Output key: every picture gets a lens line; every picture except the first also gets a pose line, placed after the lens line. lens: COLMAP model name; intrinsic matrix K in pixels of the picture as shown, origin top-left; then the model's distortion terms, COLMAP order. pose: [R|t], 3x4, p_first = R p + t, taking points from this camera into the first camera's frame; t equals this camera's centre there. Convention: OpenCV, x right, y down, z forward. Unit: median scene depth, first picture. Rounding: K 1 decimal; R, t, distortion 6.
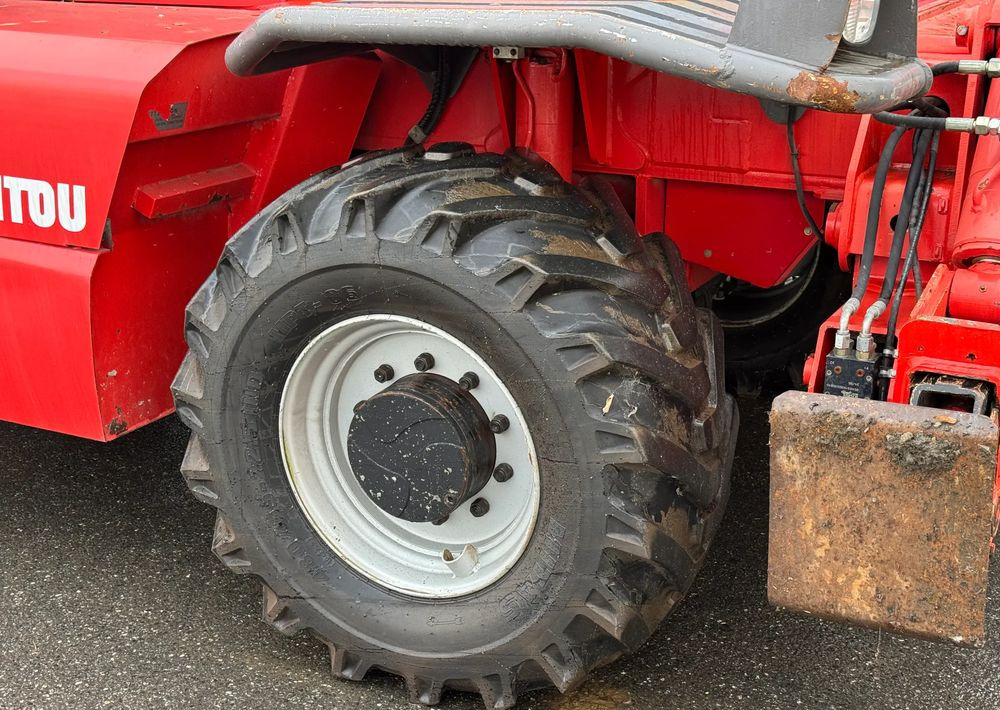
lens RADIAL K [[1404.0, 0, 506.4], [0, 1404.0, 378.2], [0, 0, 1]] dist [0.156956, -0.123347]
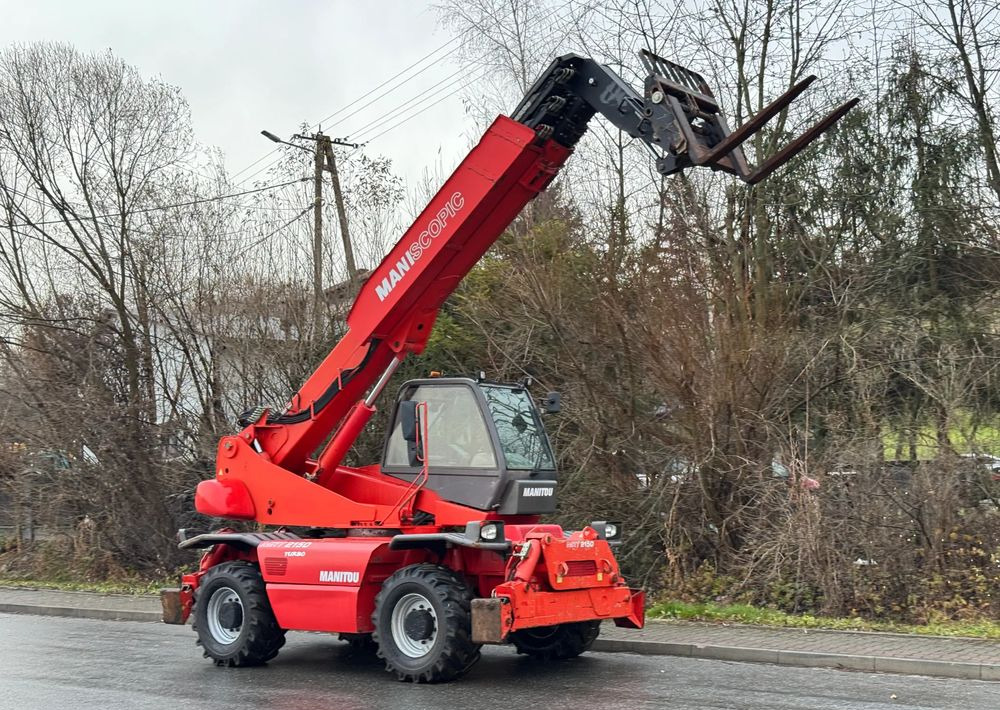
lens RADIAL K [[1404.0, 0, 506.4], [0, 1404.0, 378.2], [0, 0, 1]] dist [0.156956, -0.123347]
pose [[0.977563, -0.023011, -0.209383, 1.263767], [-0.066049, 0.910401, -0.408420, 1.237933], [0.200021, 0.413086, 0.888455, -3.573800]]
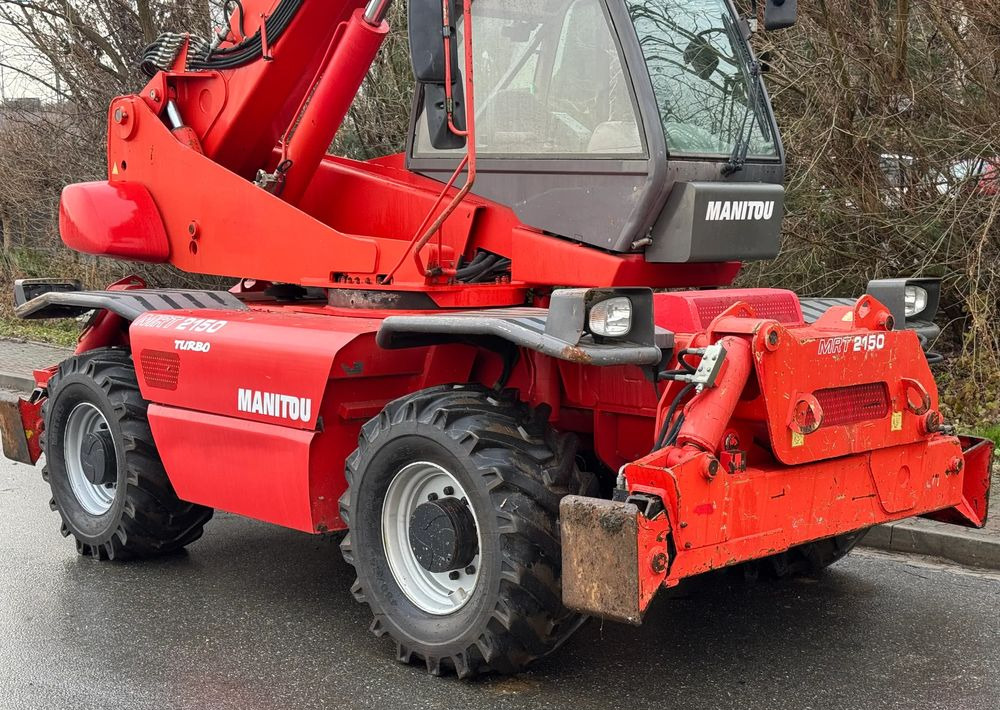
lens RADIAL K [[1404.0, 0, 506.4], [0, 1404.0, 378.2], [0, 0, 1]] dist [0.156956, -0.123347]
pose [[0.943585, 0.034442, -0.329334, 0.665671], [-0.108884, 0.971541, -0.210361, 0.242573], [0.312716, 0.234353, 0.920482, -0.823912]]
